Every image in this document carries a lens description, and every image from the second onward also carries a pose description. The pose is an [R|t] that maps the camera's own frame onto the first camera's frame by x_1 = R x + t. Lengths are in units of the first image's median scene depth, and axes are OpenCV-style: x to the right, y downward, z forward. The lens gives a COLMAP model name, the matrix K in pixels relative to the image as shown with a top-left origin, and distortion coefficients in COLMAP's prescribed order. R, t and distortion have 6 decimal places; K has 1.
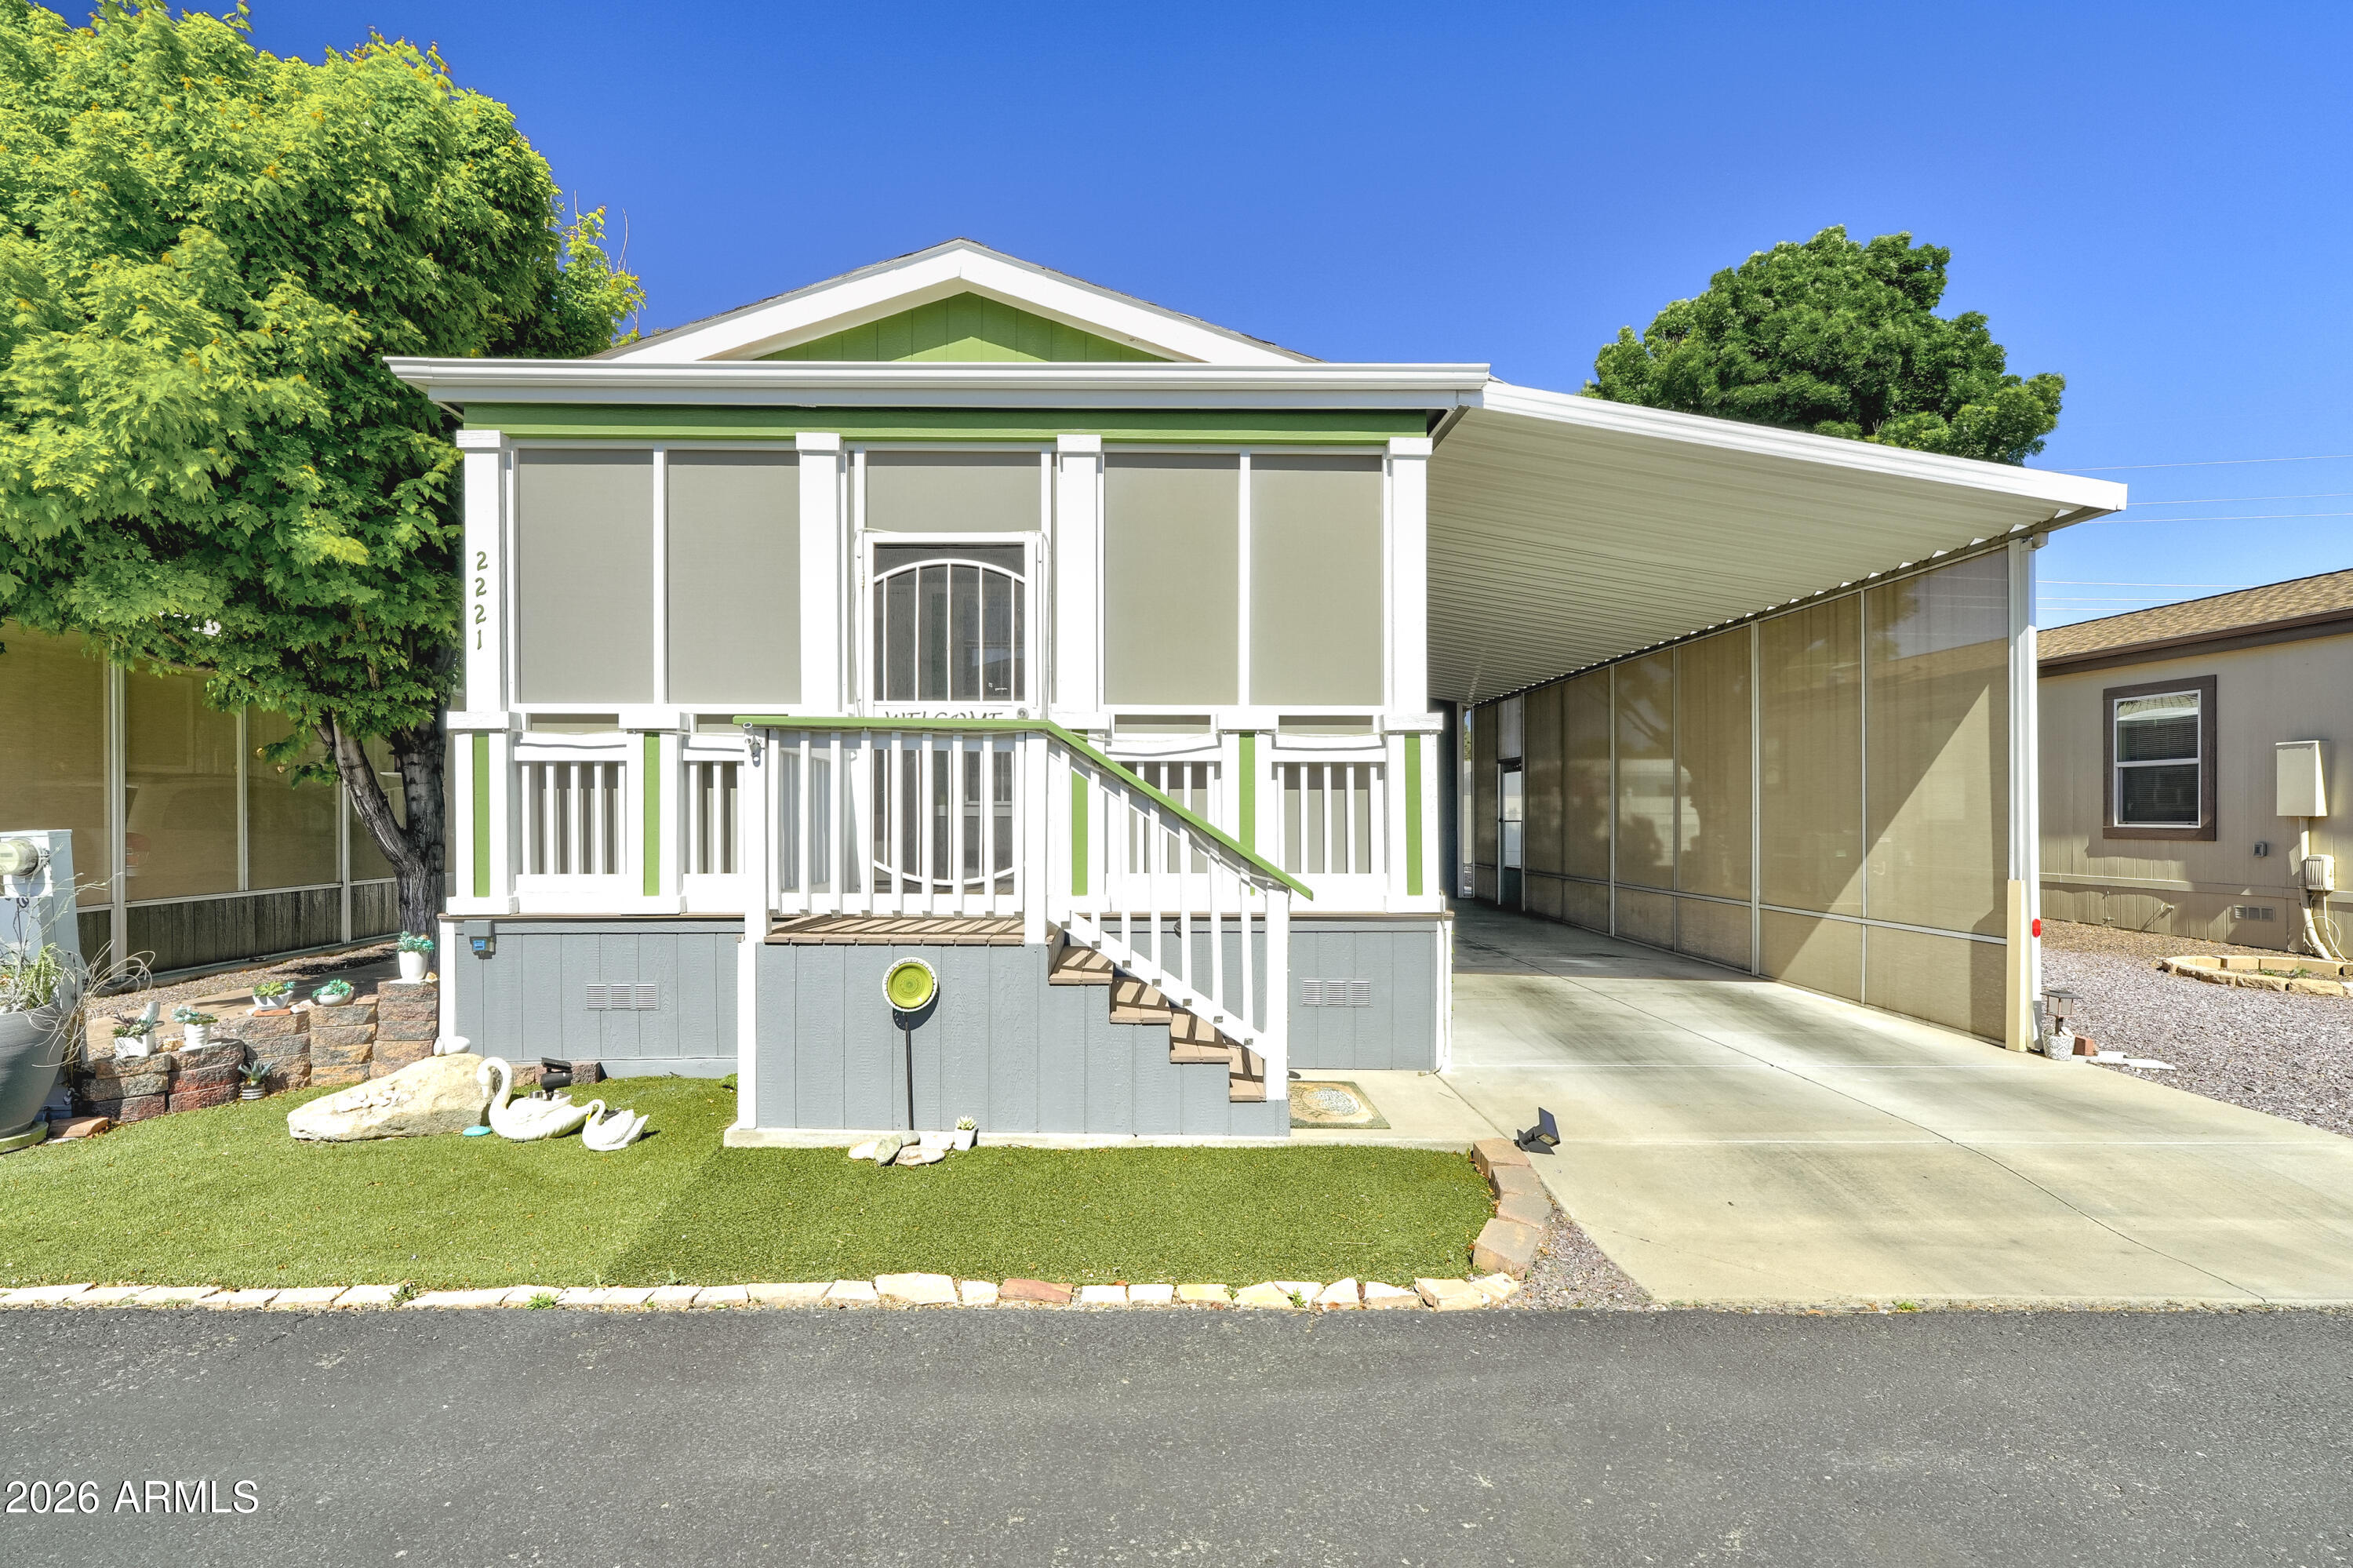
lens RADIAL K [[1102.6, 0, 1181.2], [0, 1102.6, 803.7], [0, 0, 1]] dist [-0.003458, 0.000255]
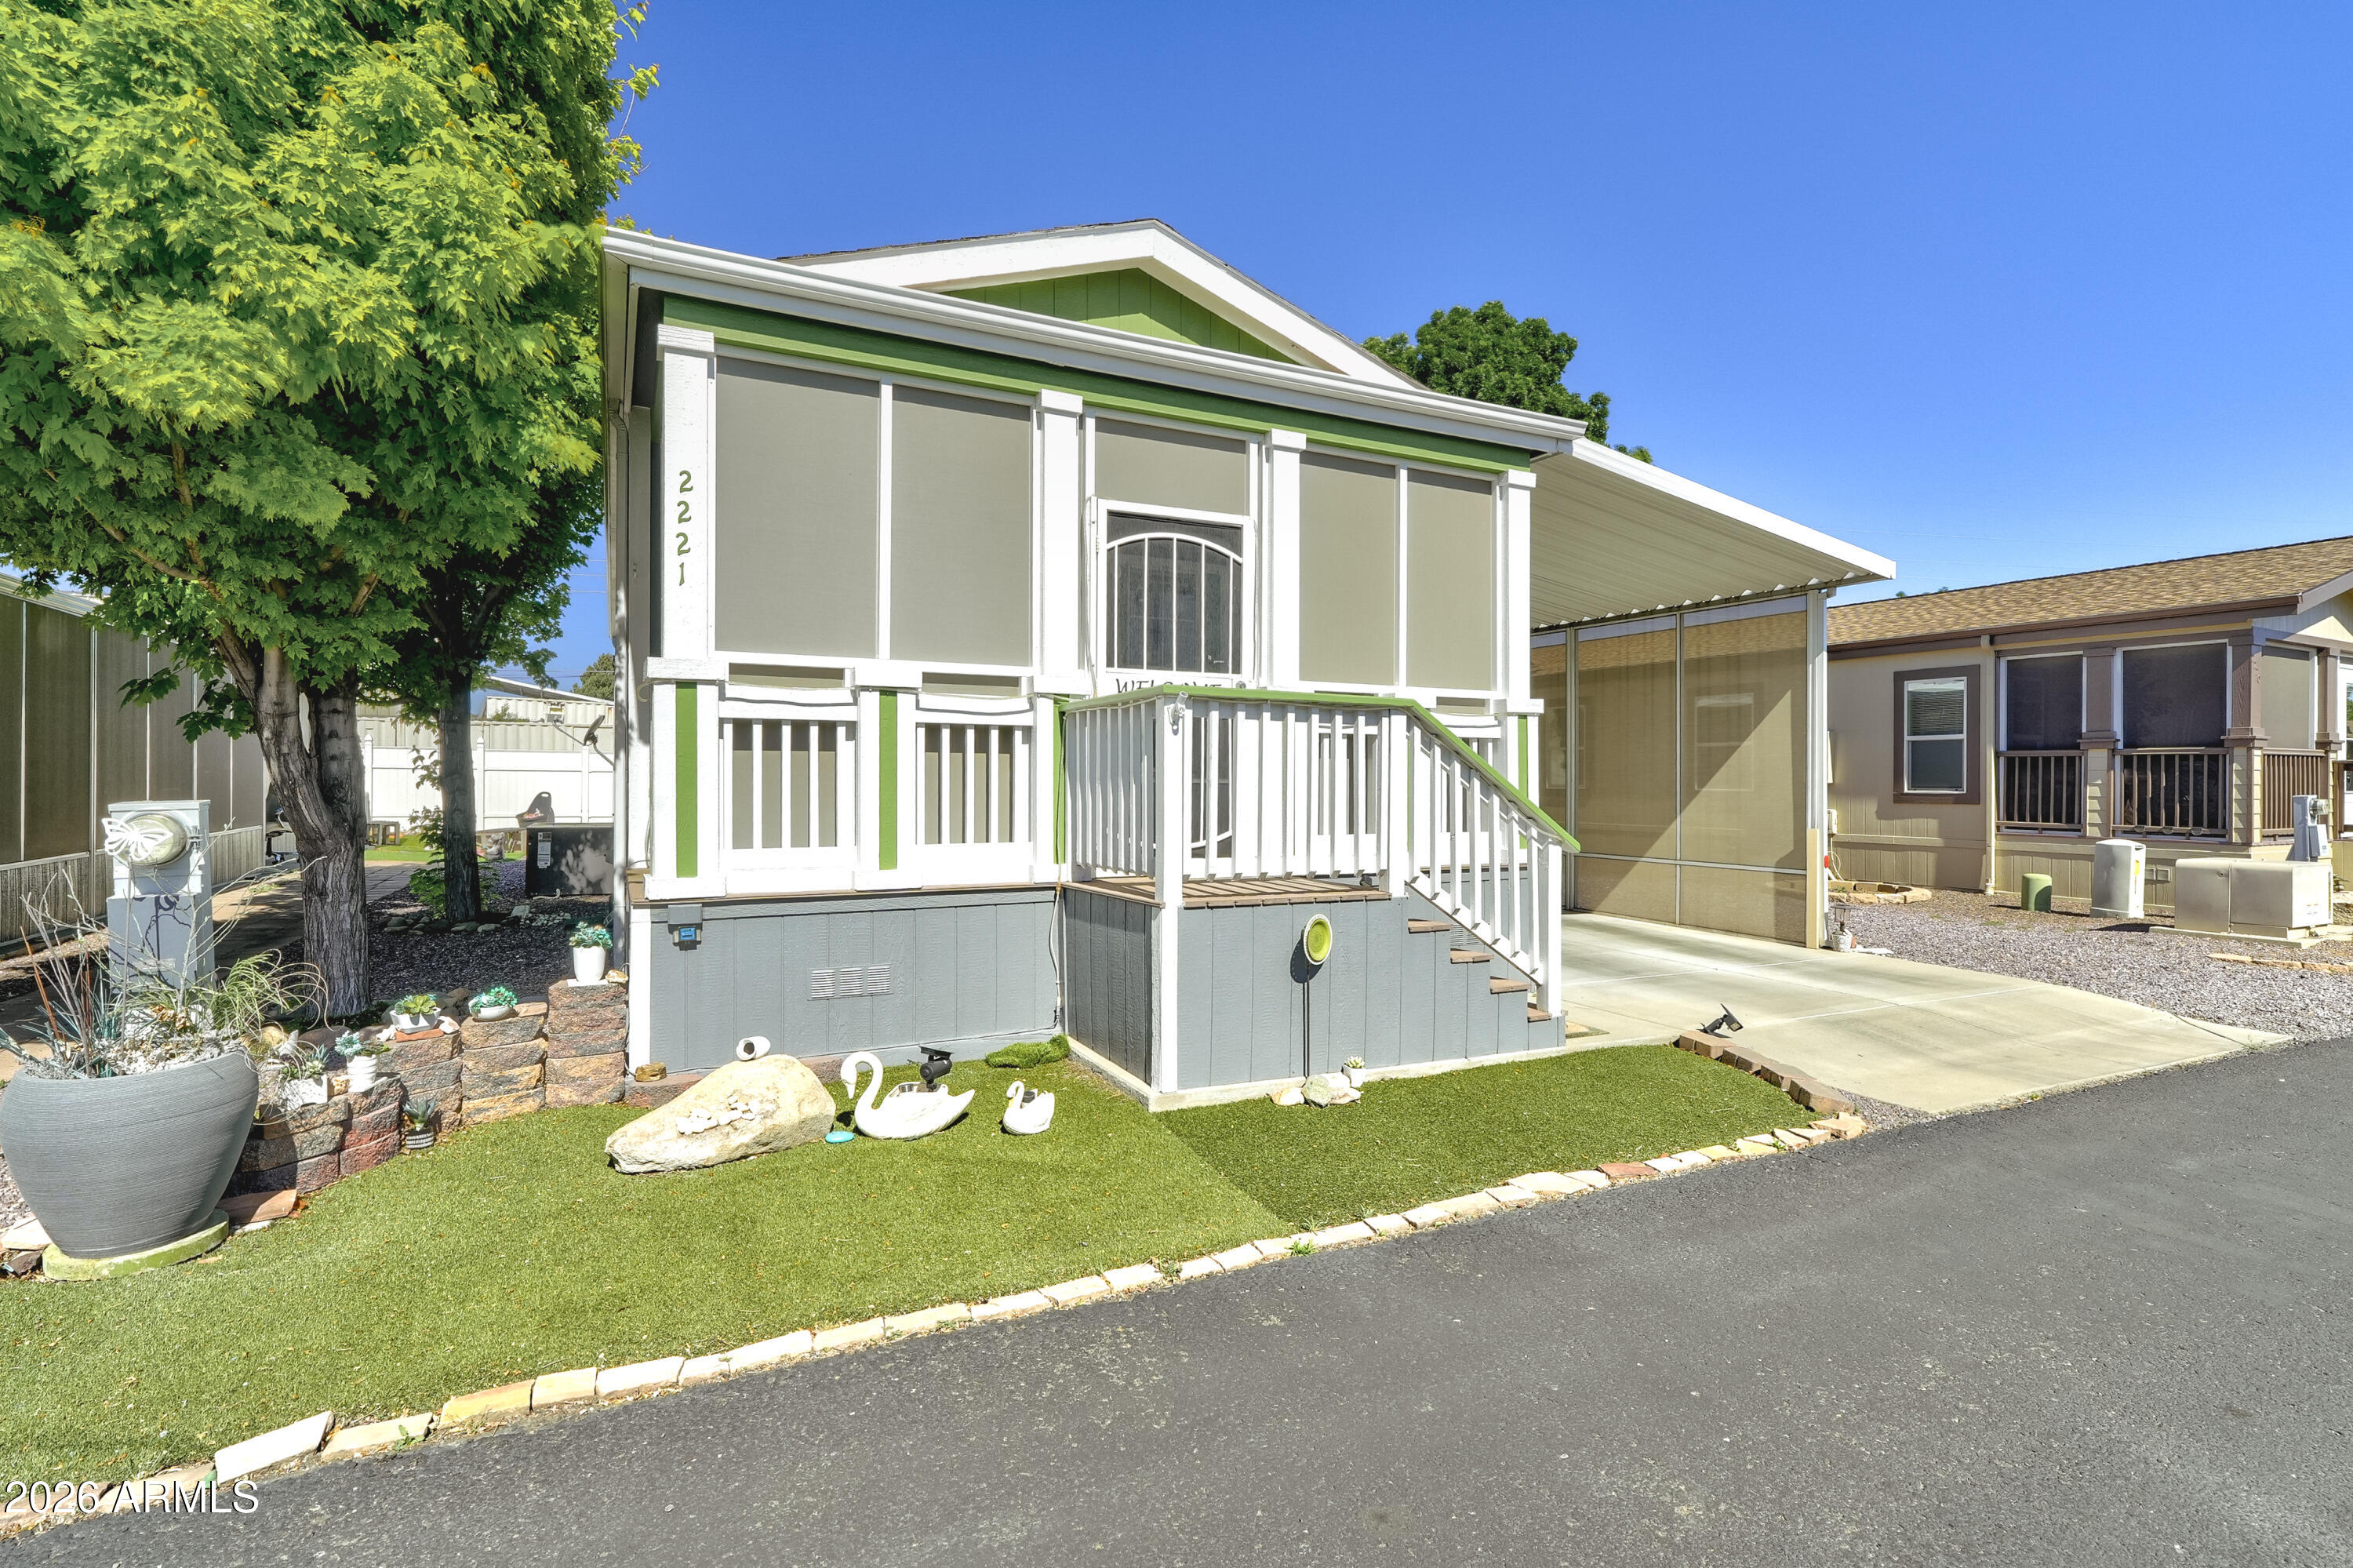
lens RADIAL K [[1132.6, 0, 1180.1], [0, 1132.6, 761.3], [0, 0, 1]] dist [-0.004033, -0.000385]
pose [[0.898115, 0.009852, 0.439651, -0.674978], [-0.008075, 0.999950, -0.005911, -0.002574], [-0.439687, 0.001759, 0.898149, 0.047177]]
